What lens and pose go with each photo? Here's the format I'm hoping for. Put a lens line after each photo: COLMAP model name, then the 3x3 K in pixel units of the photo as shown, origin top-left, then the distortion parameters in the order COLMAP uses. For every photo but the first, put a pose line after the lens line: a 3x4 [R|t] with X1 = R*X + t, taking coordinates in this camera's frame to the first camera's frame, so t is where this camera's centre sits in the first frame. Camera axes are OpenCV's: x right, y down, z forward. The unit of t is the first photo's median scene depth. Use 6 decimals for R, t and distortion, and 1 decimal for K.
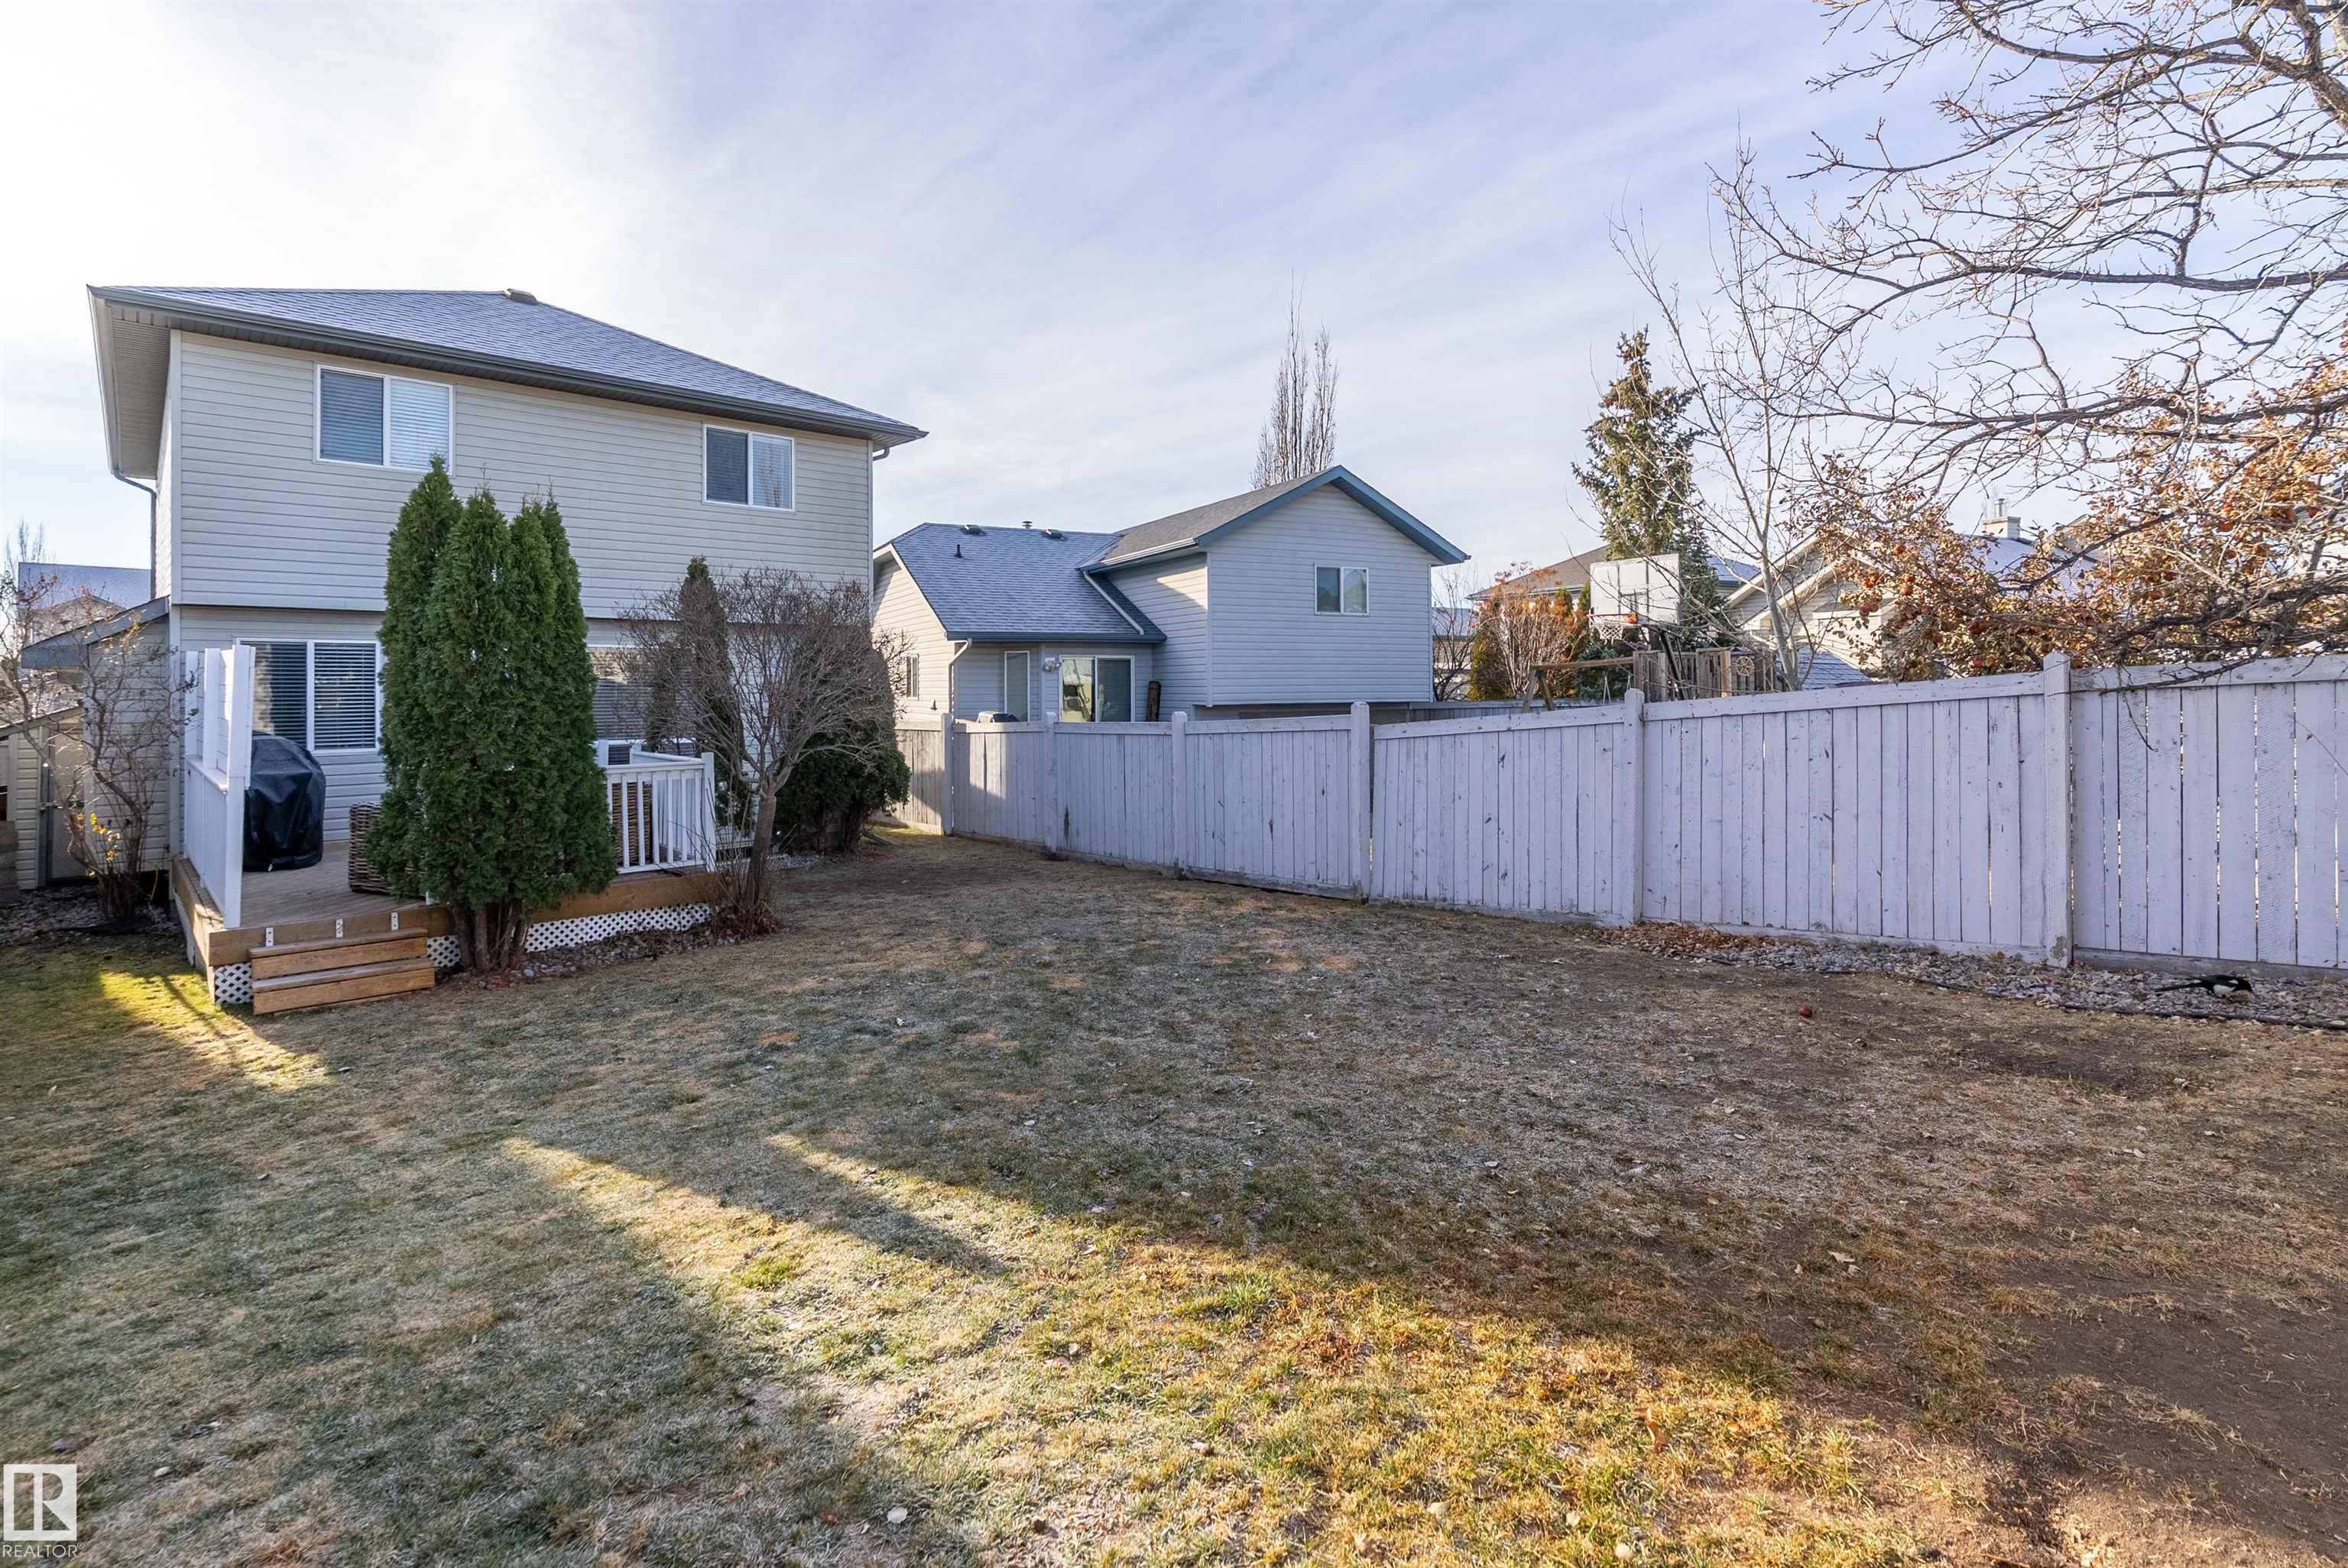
lens RADIAL K [[1080.7, 0, 1171.8], [0, 1080.7, 680.8], [0, 0, 1]] dist [-0.000937, -0.000087]
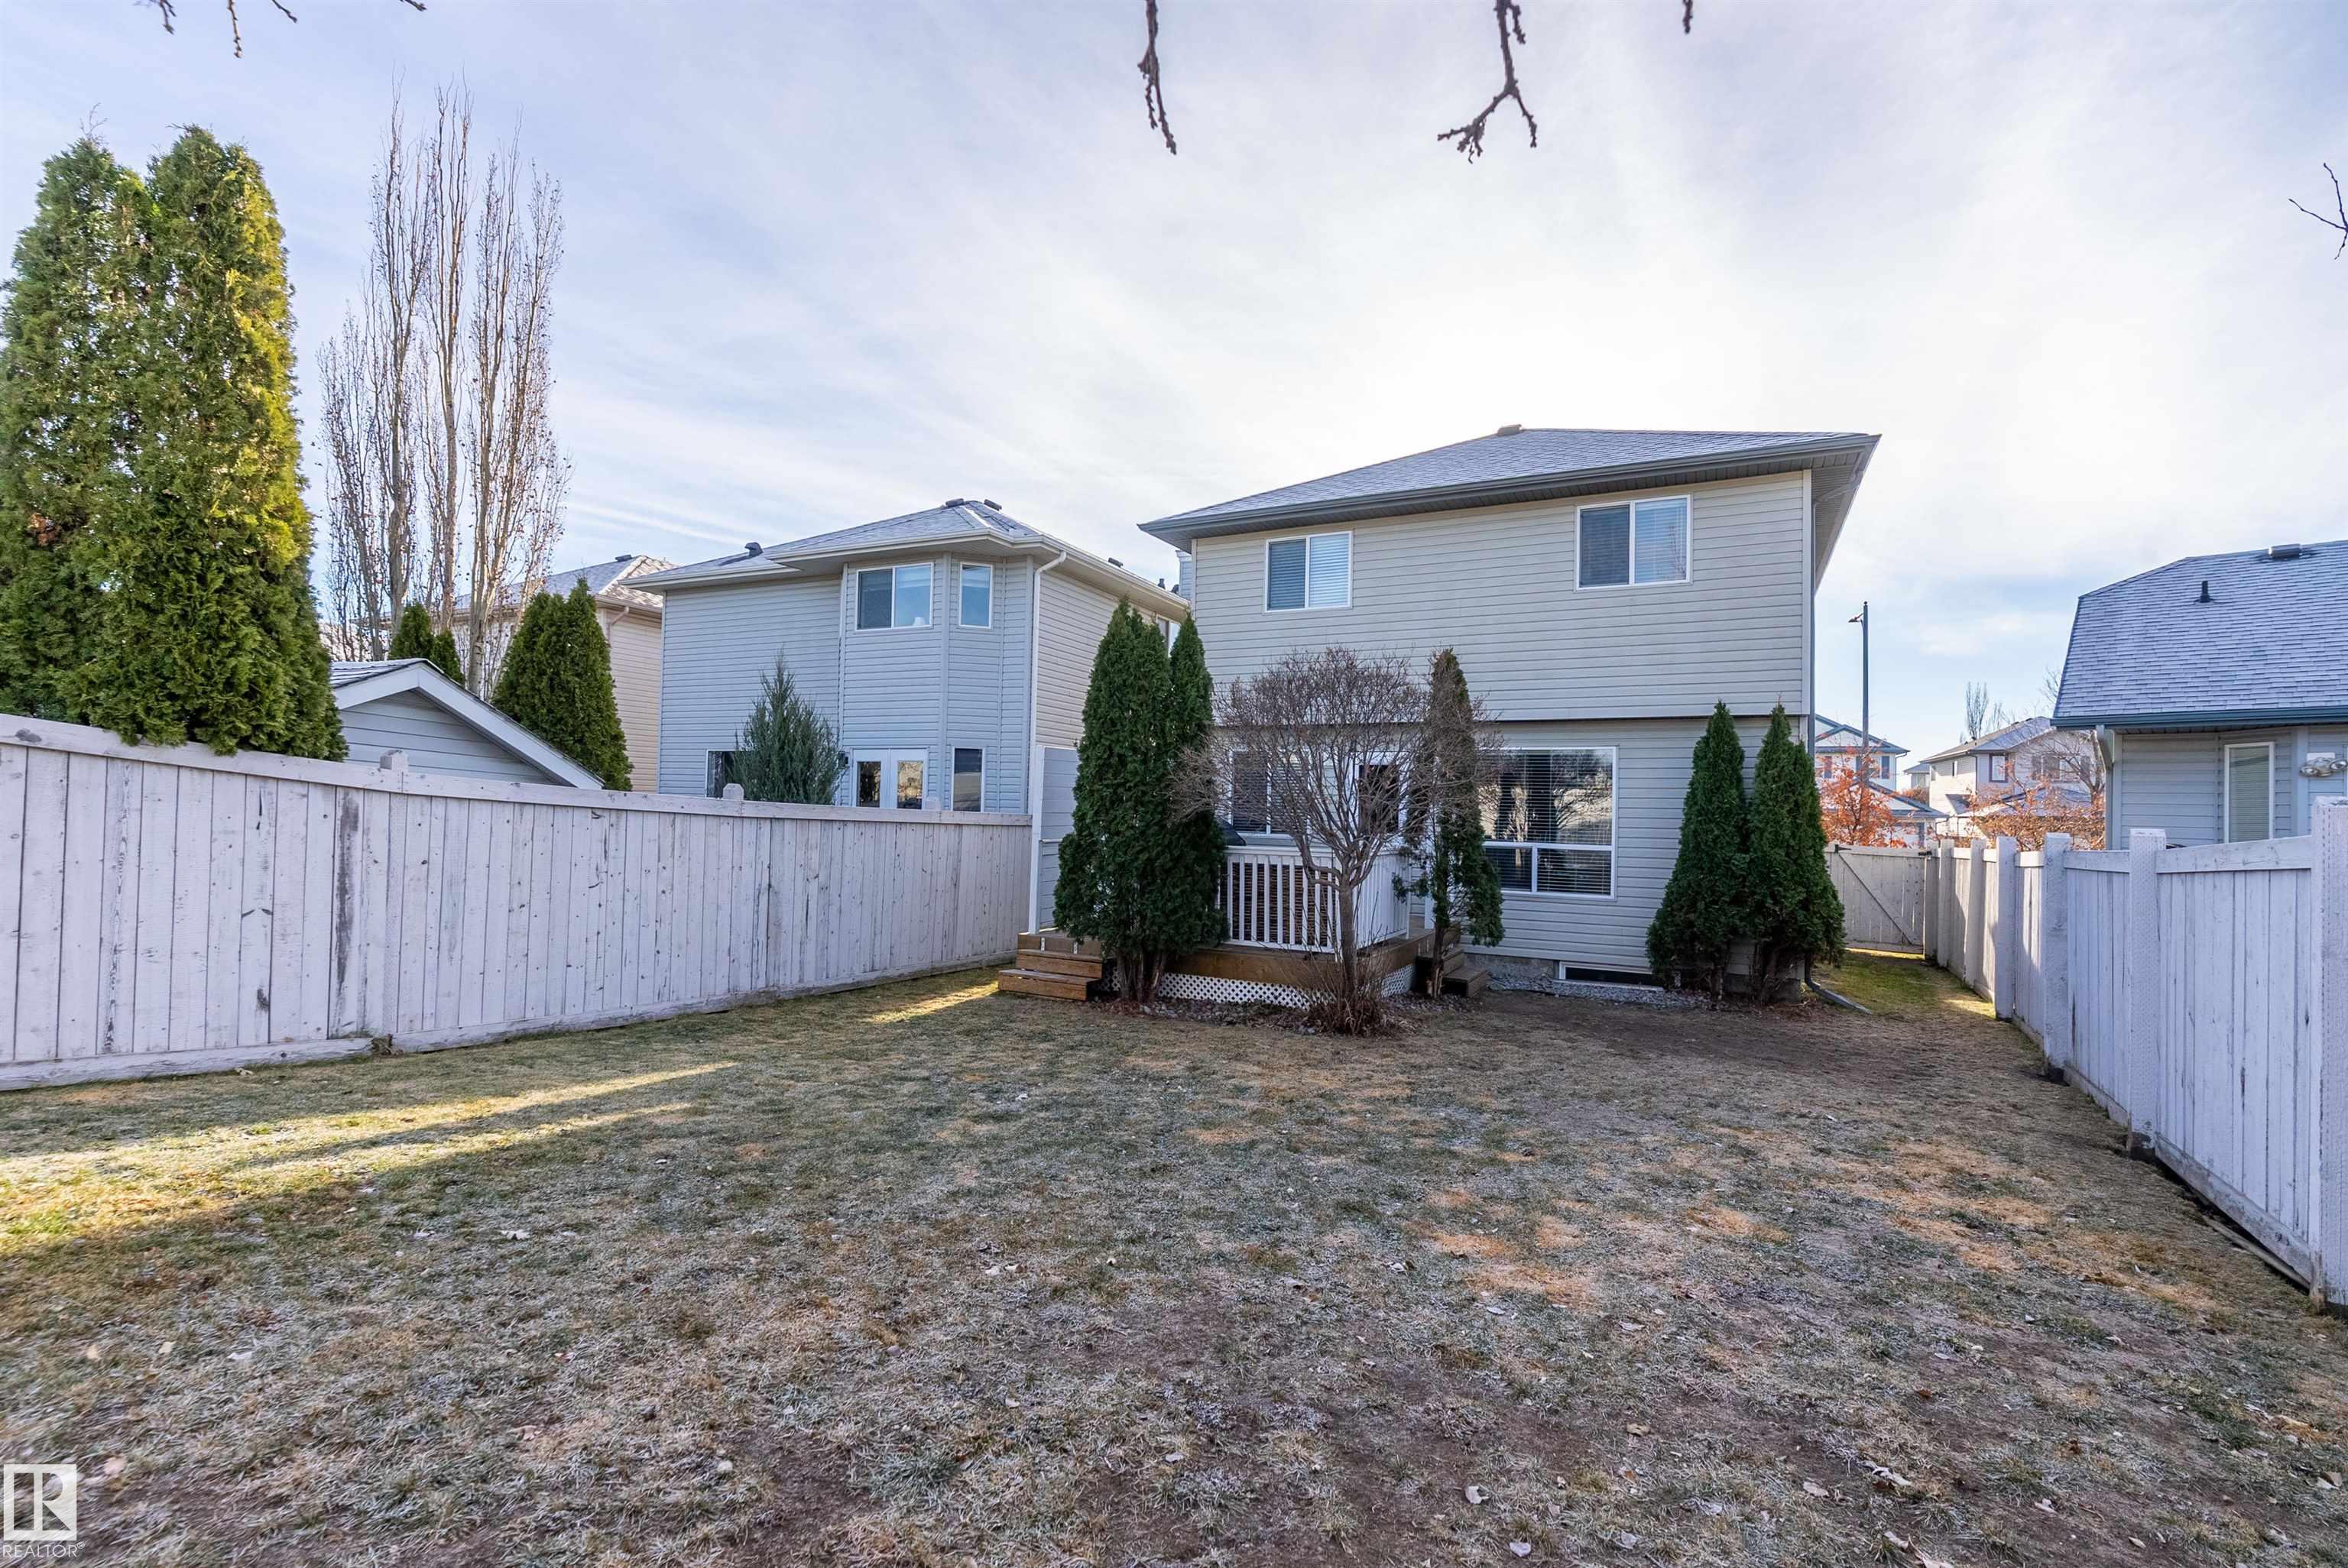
lens RADIAL K [[1080.4, 0, 1174.0], [0, 1080.4, 784.0], [0, 0, 1]] dist [-0.003277, -0.000442]
pose [[0.326885, -0.009402, -0.945017, 0.330373], [-0.018418, 0.999697, -0.016317, 0.022736], [0.944884, 0.022739, 0.326613, 0.377376]]
